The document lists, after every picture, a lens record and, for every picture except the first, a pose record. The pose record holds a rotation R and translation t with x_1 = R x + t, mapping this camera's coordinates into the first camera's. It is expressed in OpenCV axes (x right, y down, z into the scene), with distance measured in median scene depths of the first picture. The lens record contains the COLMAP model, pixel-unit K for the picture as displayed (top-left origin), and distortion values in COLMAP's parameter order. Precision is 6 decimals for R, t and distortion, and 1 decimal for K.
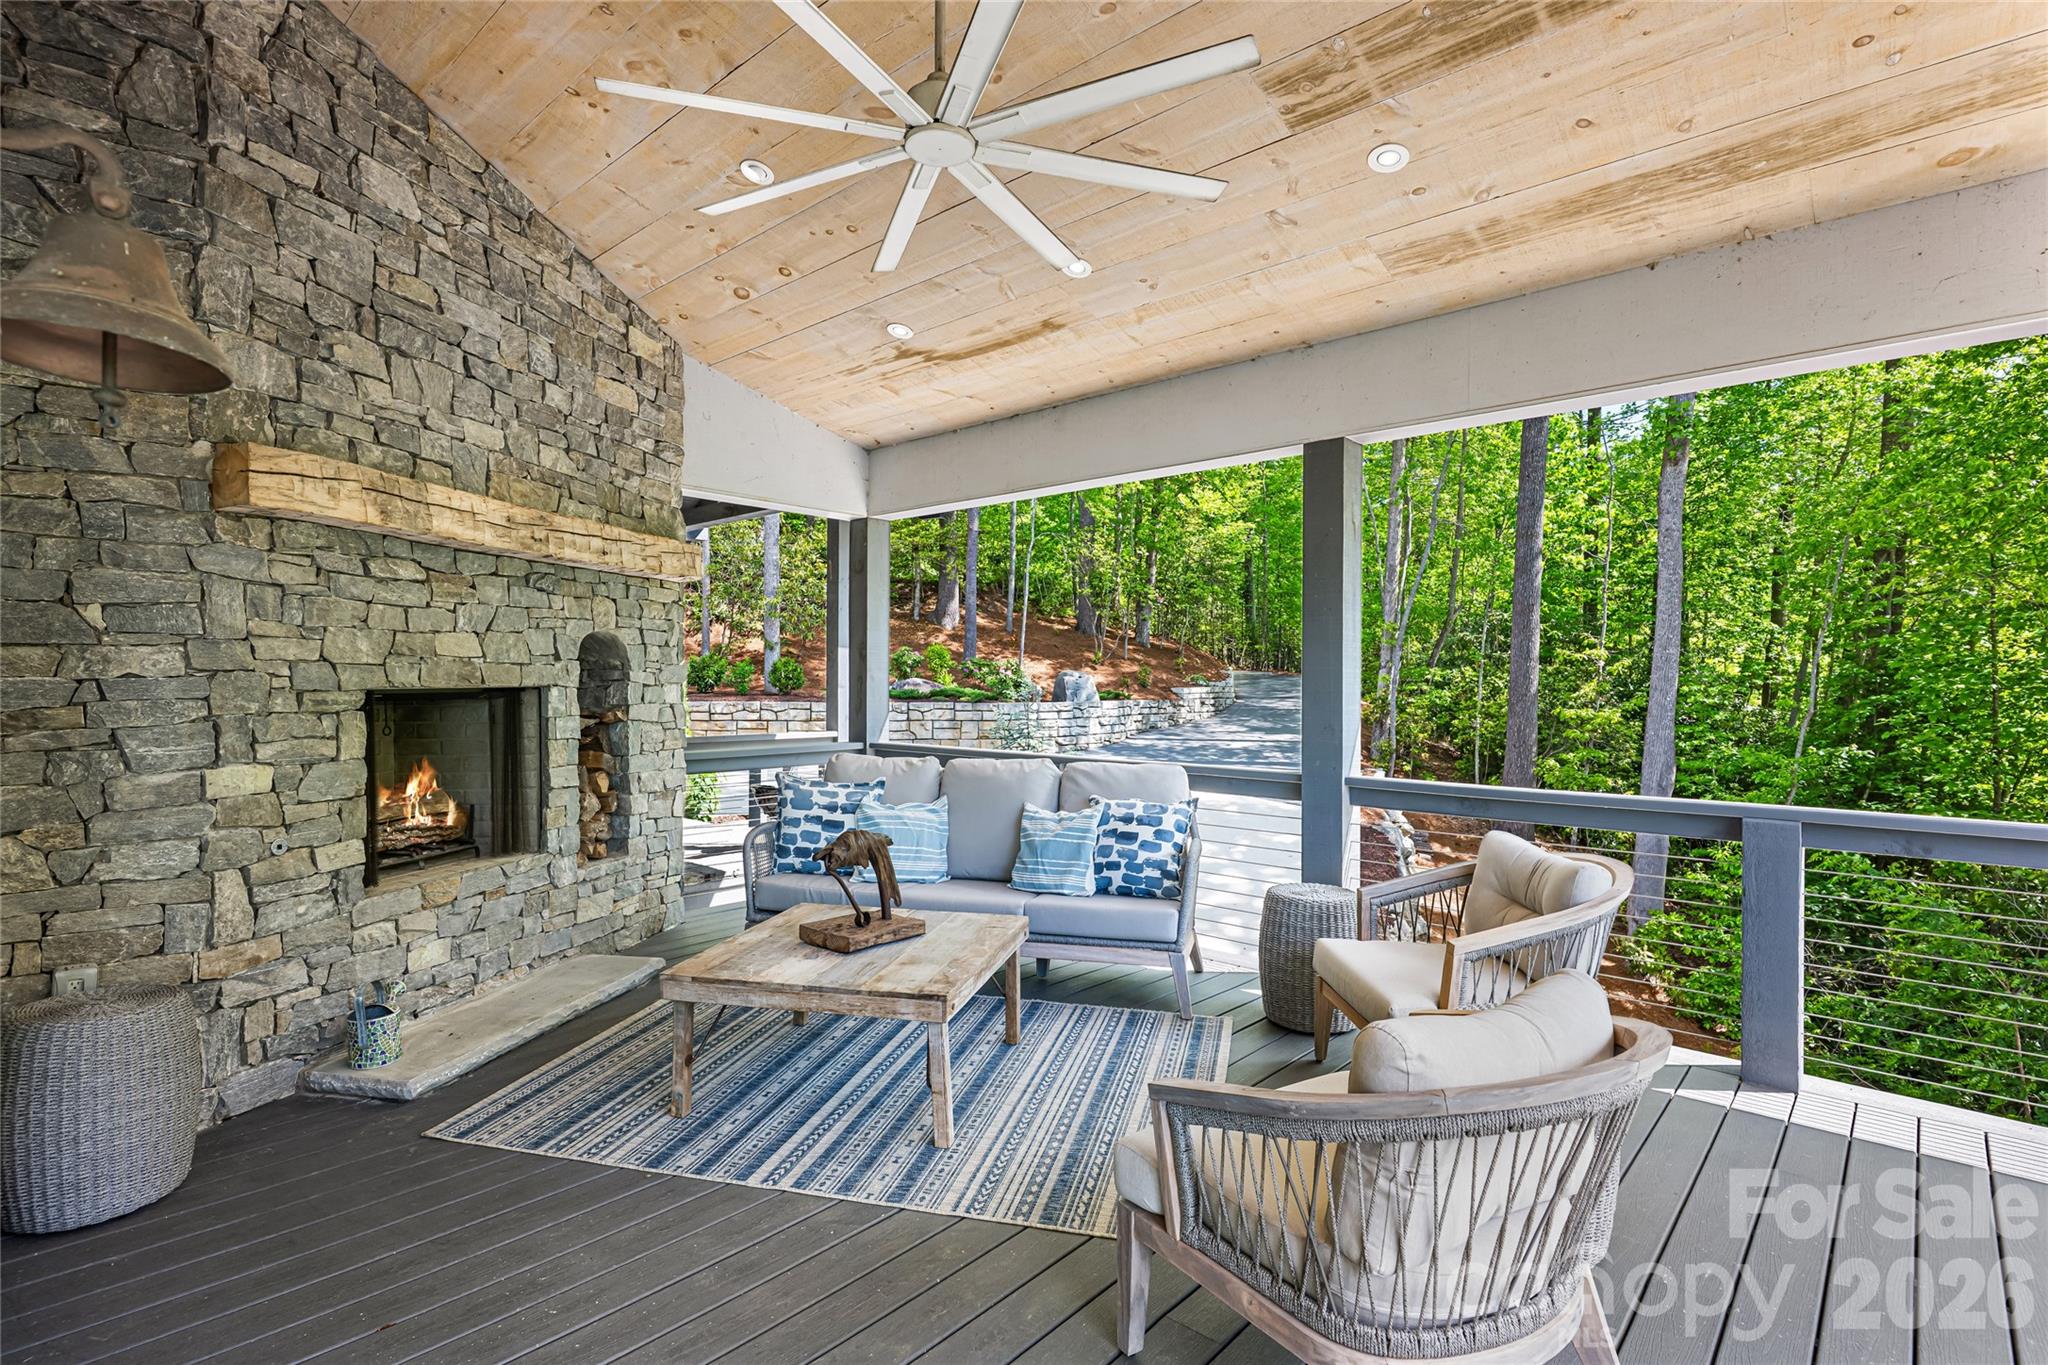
lens RADIAL K [[994.1, 0, 1016.1], [0, 994.1, 693.0], [0, 0, 1]] dist [0.001221, -0.001045]
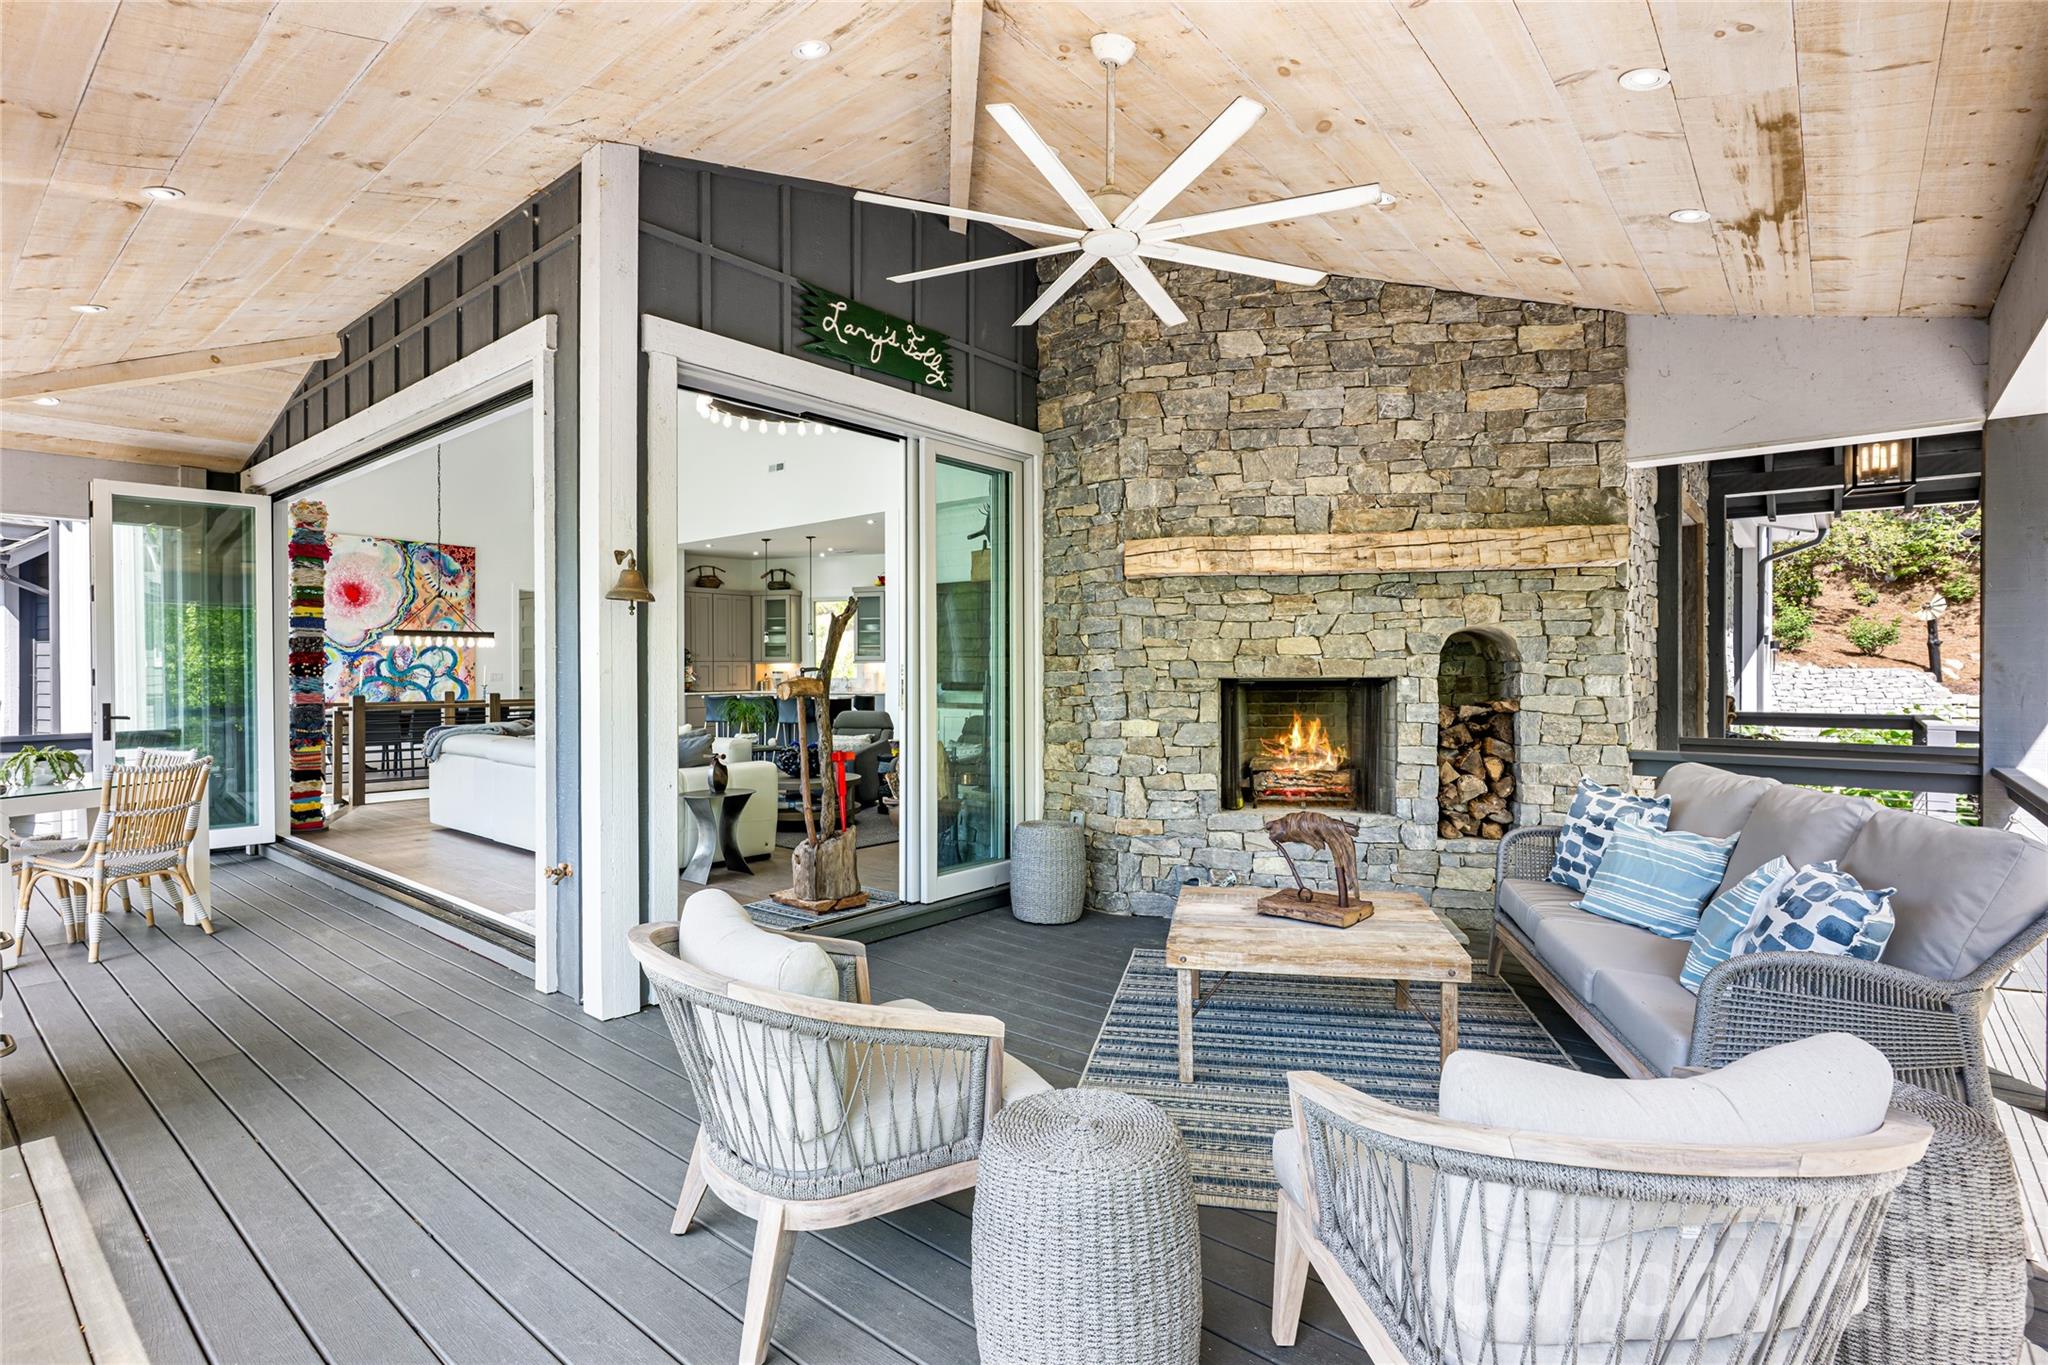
lens RADIAL K [[981.1, 0, 1013.9], [0, 981.1, 674.7], [0, 0, 1]] dist [0.000881, 0.001504]
pose [[0.040934, 0.002384, -0.999159, 0.843325], [-0.011334, 0.999934, 0.001921, -0.007935], [0.999098, 0.011245, 0.040959, 0.608581]]
